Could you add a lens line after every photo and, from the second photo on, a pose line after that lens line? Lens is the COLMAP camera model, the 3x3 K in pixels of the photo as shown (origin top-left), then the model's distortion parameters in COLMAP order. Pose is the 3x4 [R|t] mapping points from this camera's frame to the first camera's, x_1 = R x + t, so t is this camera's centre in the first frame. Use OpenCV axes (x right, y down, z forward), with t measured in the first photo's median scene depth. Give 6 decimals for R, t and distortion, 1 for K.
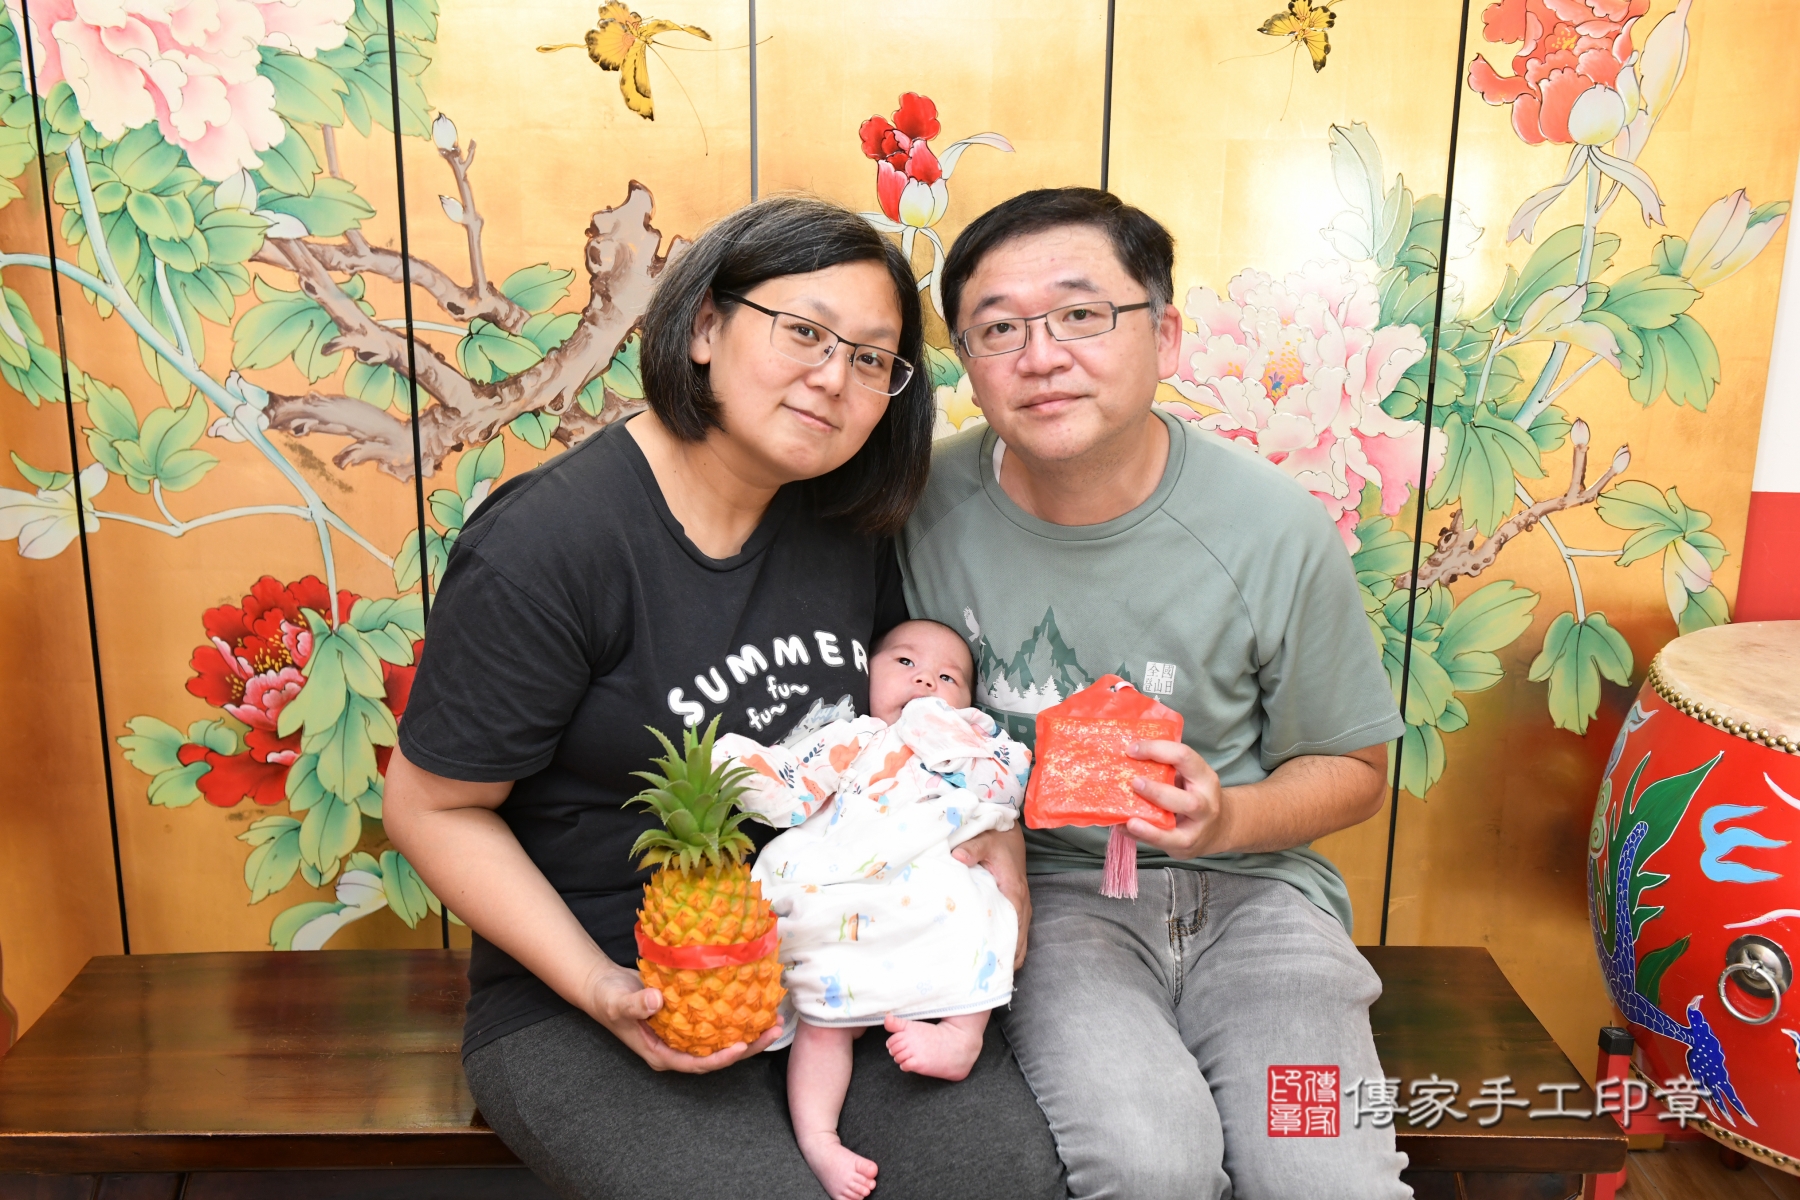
lens RADIAL K [[1870.5, 0, 863.7], [0, 1870.5, 610.2], [0, 0, 1]] dist [0.025278, 0.000000]
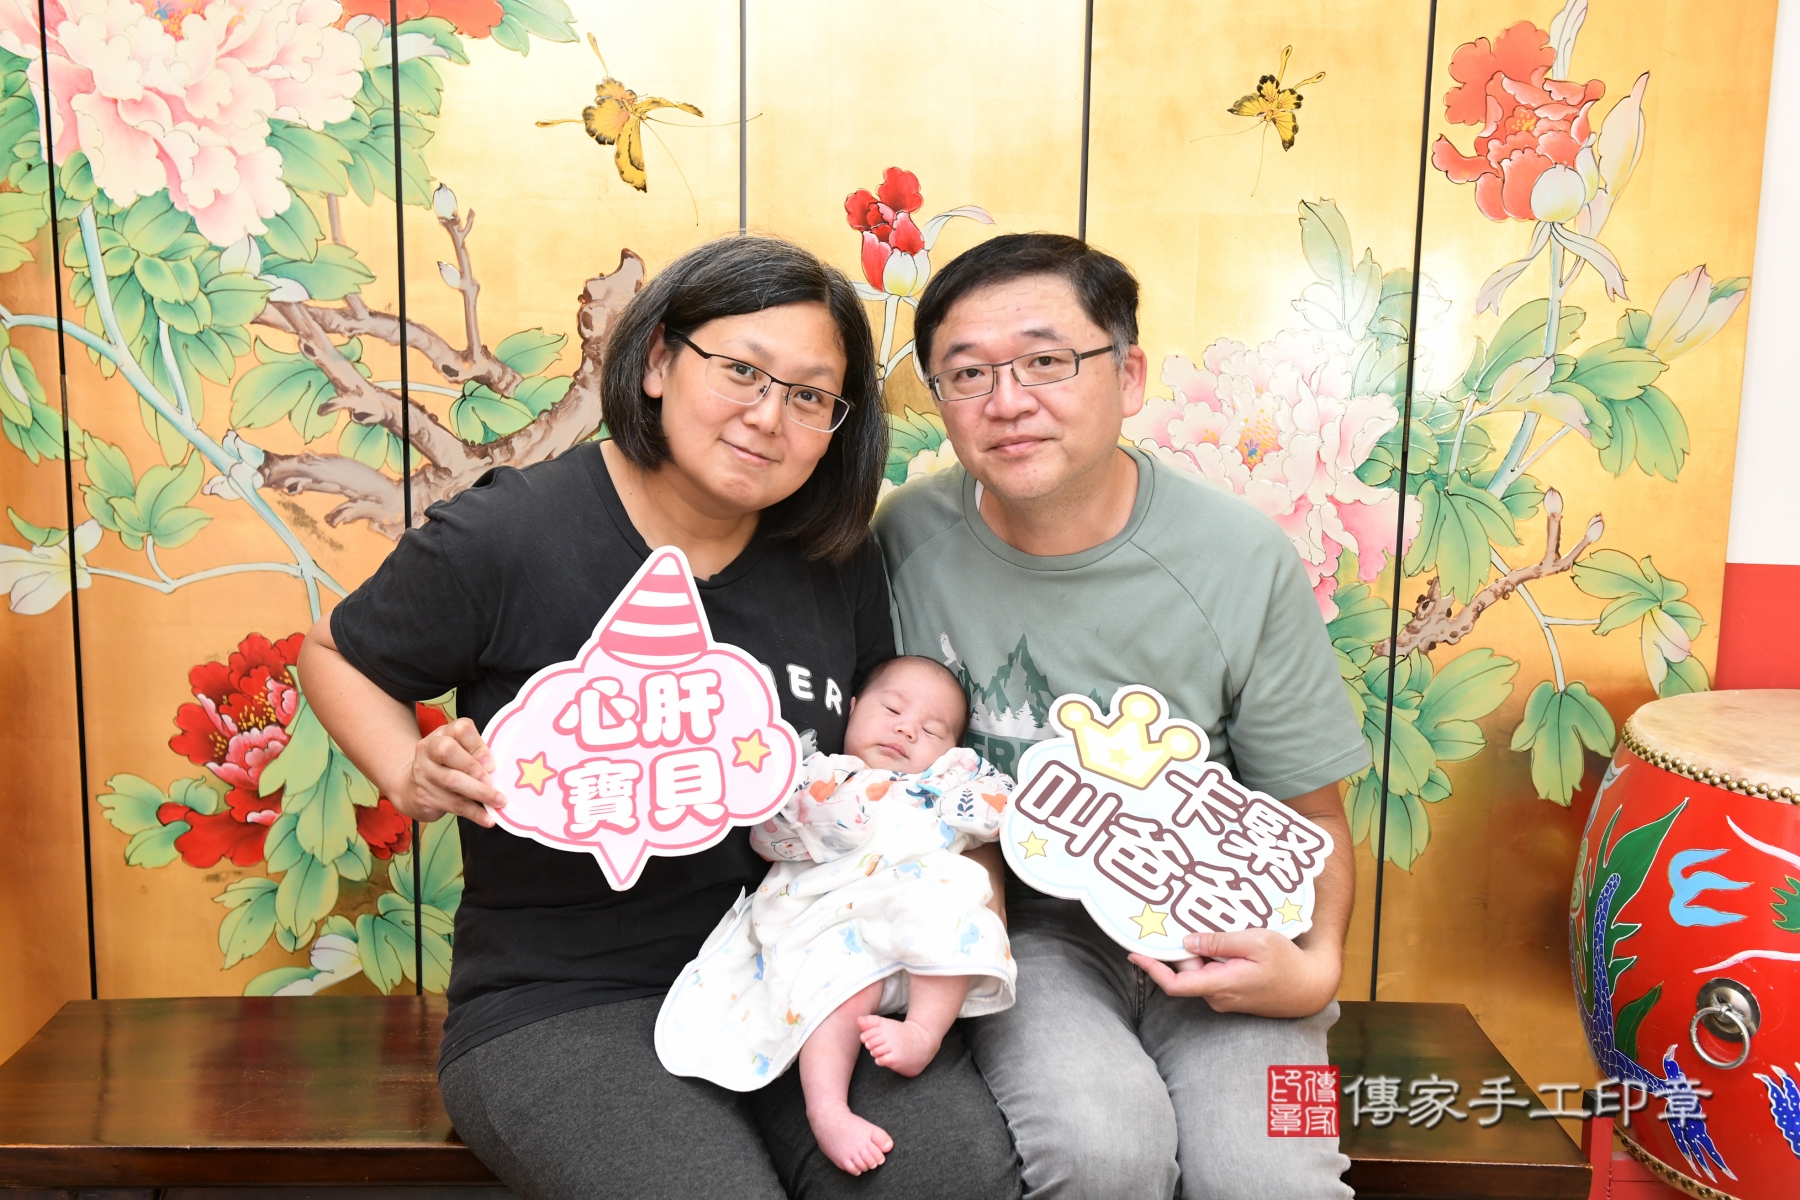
lens RADIAL K [[2007.3, 0, 865.8], [0, 2007.3, 576.4], [0, 0, 1]] dist [0.041010, 0.000000]
pose [[0.999944, 0.008890, -0.005680, 0.016814], [-0.009417, 0.994872, -0.100700, 0.059289], [0.004756, 0.100748, 0.994901, -0.082311]]
